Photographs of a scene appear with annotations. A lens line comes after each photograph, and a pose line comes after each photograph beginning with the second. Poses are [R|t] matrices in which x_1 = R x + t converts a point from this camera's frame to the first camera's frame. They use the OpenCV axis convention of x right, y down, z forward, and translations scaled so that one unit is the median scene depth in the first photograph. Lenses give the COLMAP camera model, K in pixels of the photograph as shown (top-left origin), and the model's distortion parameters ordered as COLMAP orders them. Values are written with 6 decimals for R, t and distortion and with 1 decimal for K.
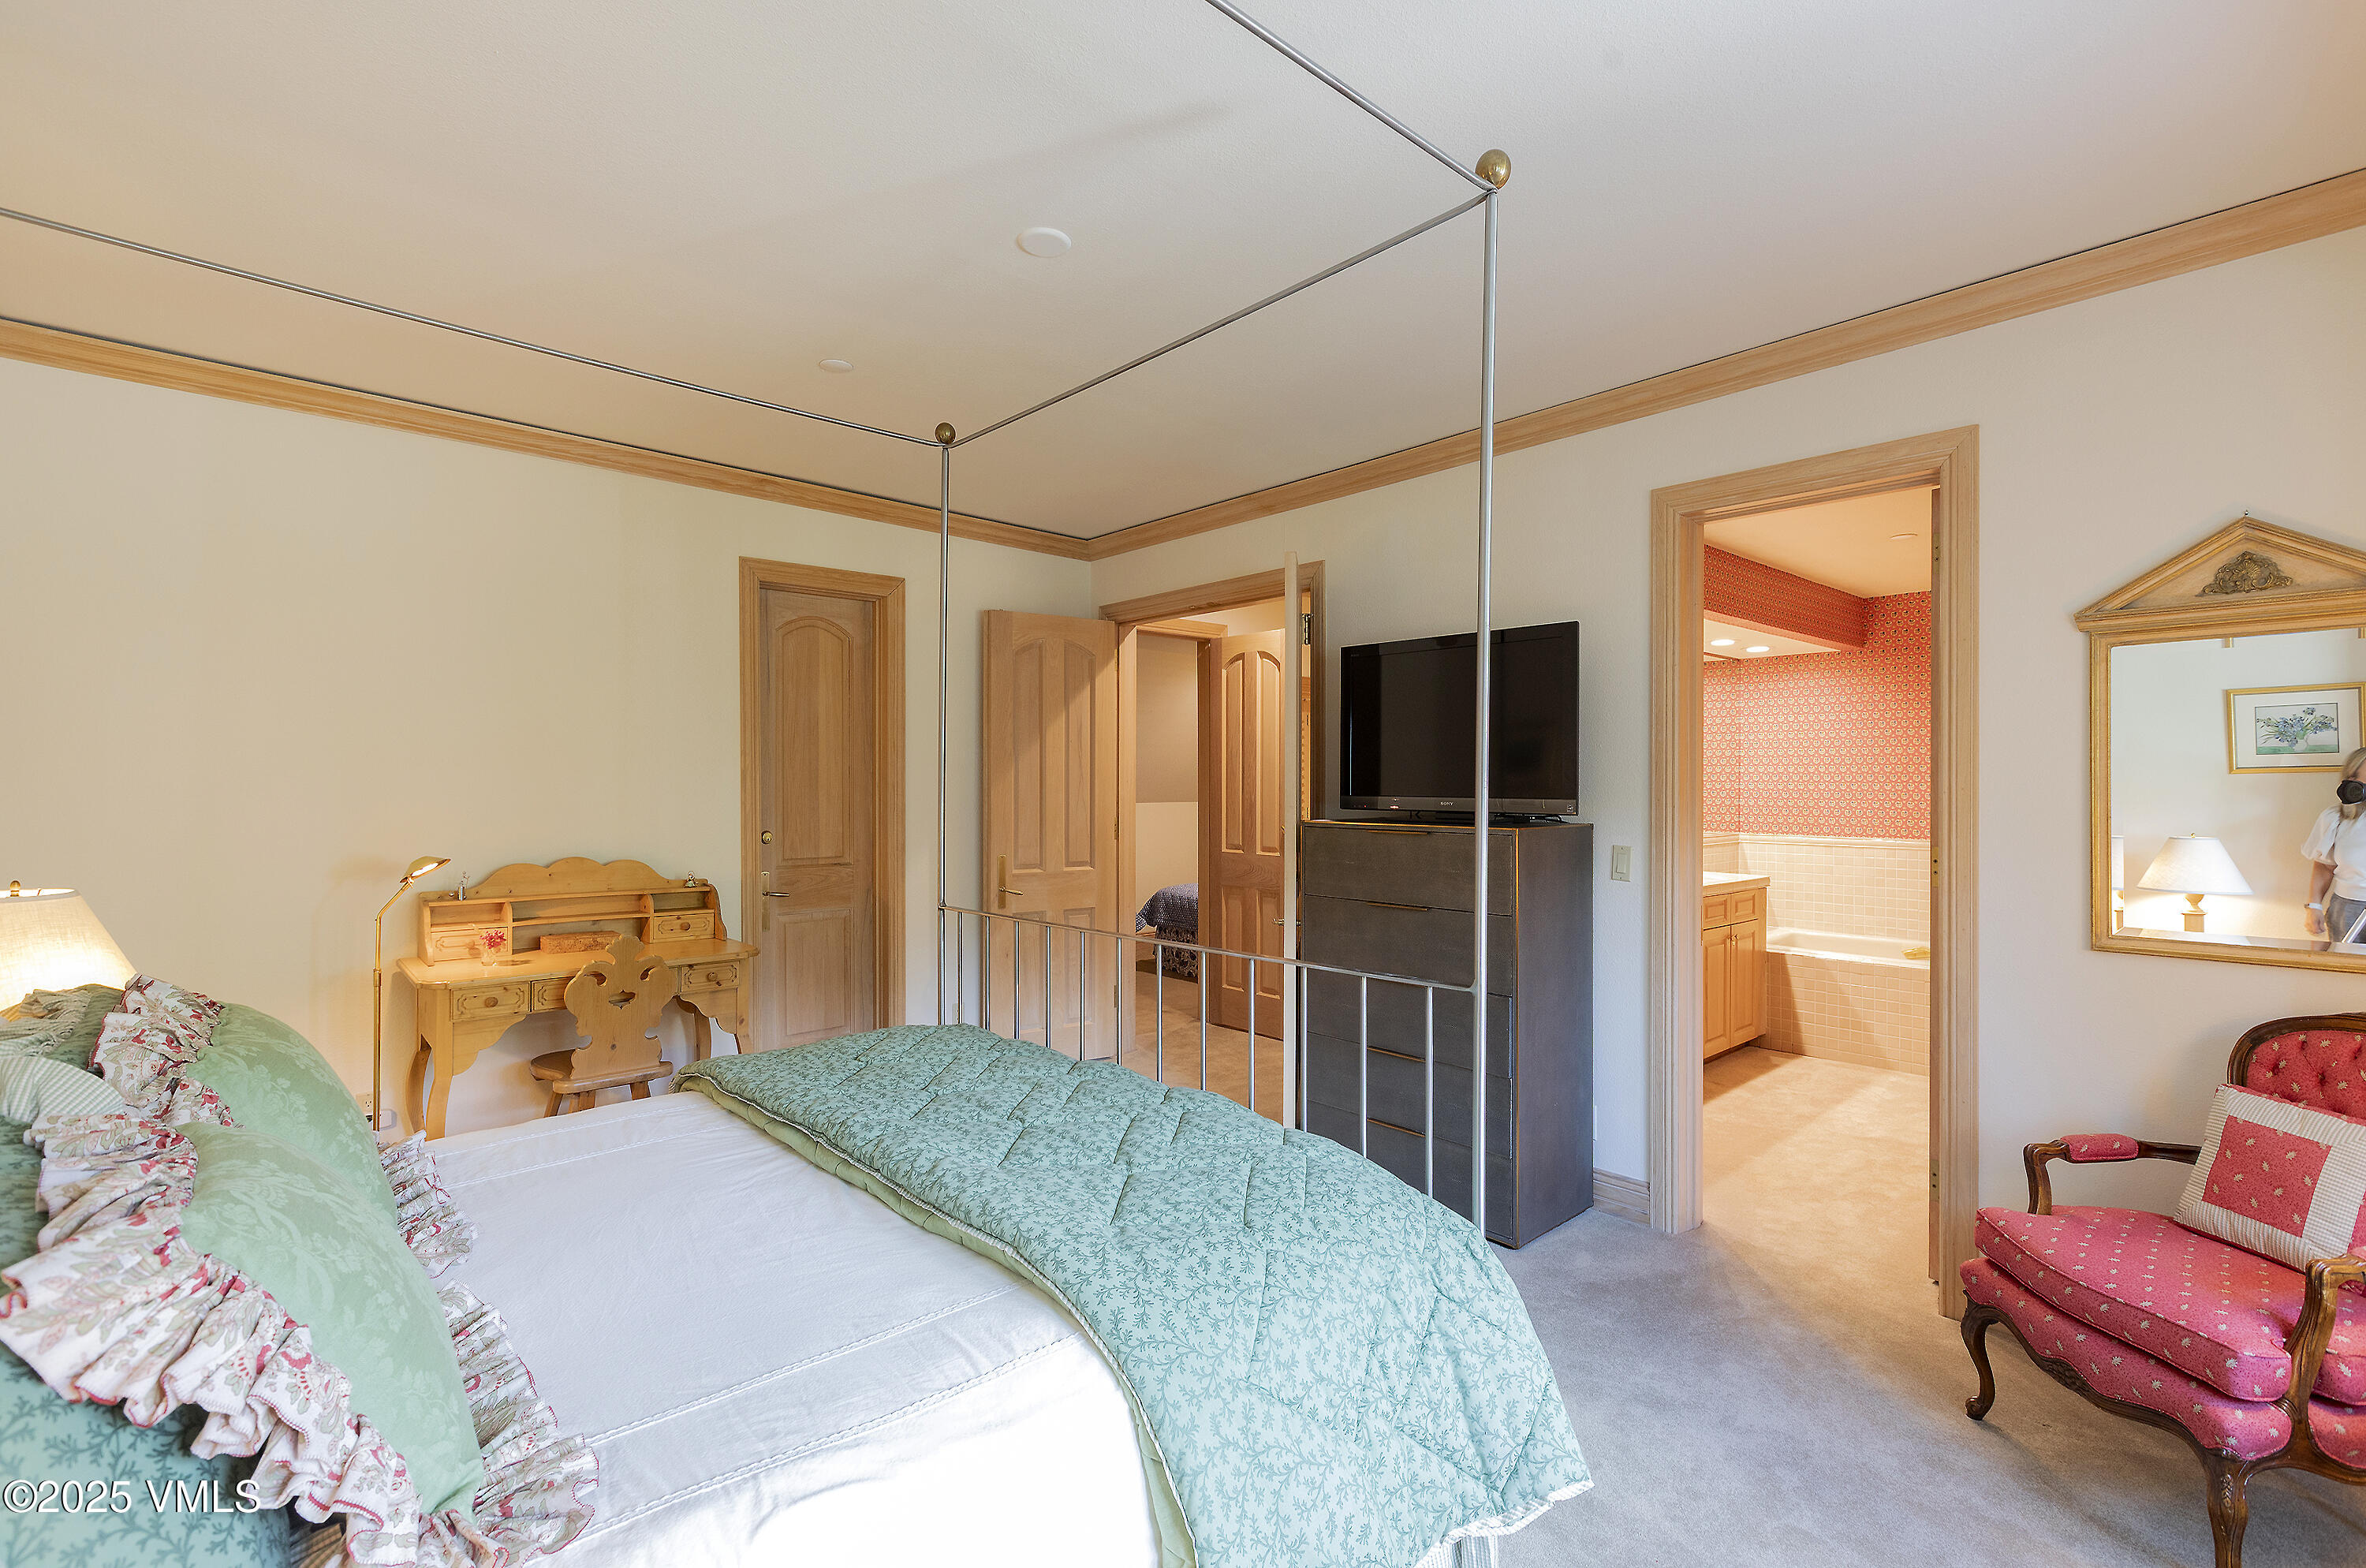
lens RADIAL K [[1074.4, 0, 1177.7], [0, 1074.4, 785.3], [0, 0, 1]] dist [-0.001993, -0.000625]
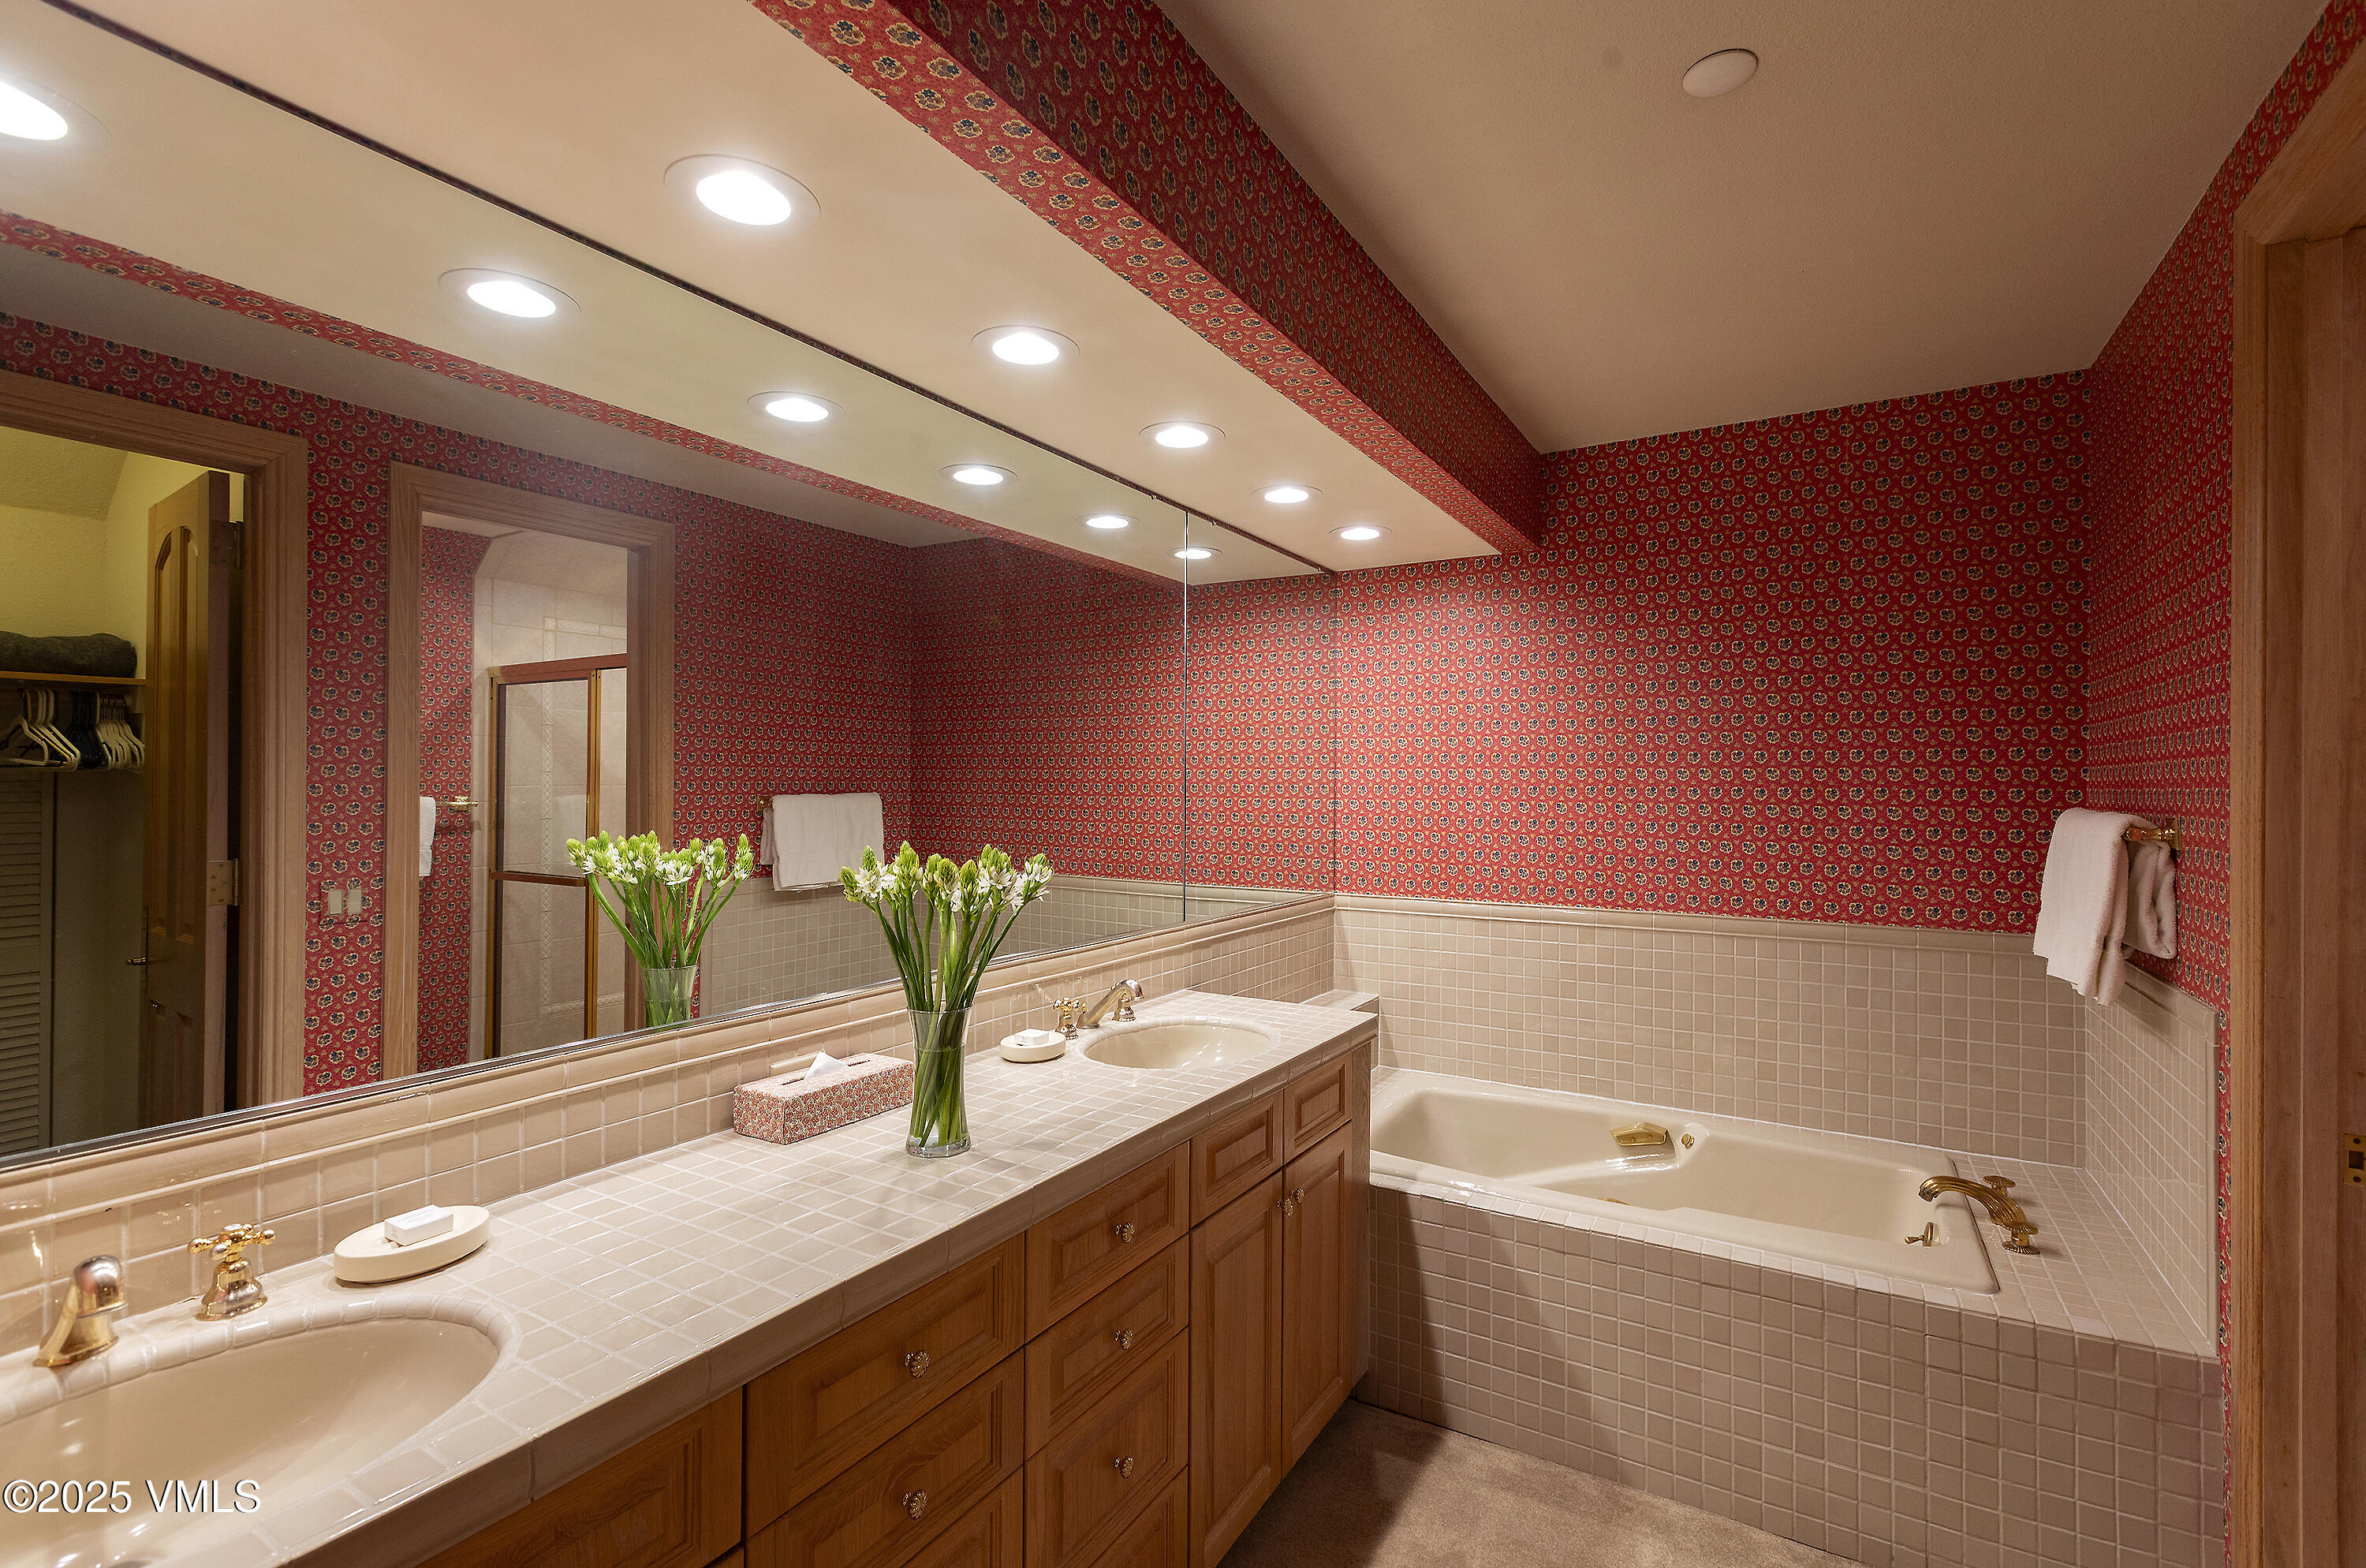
lens RADIAL K [[1074.4, 0, 1184.6], [0, 1074.4, 783.2], [0, 0, 1]] dist [-0.001993, -0.000625]
pose [[0.953816, 0.007755, 0.300293, 0.337220], [-0.006466, 0.999965, -0.005286, -0.008691], [-0.300323, 0.003100, 0.953832, 0.593299]]
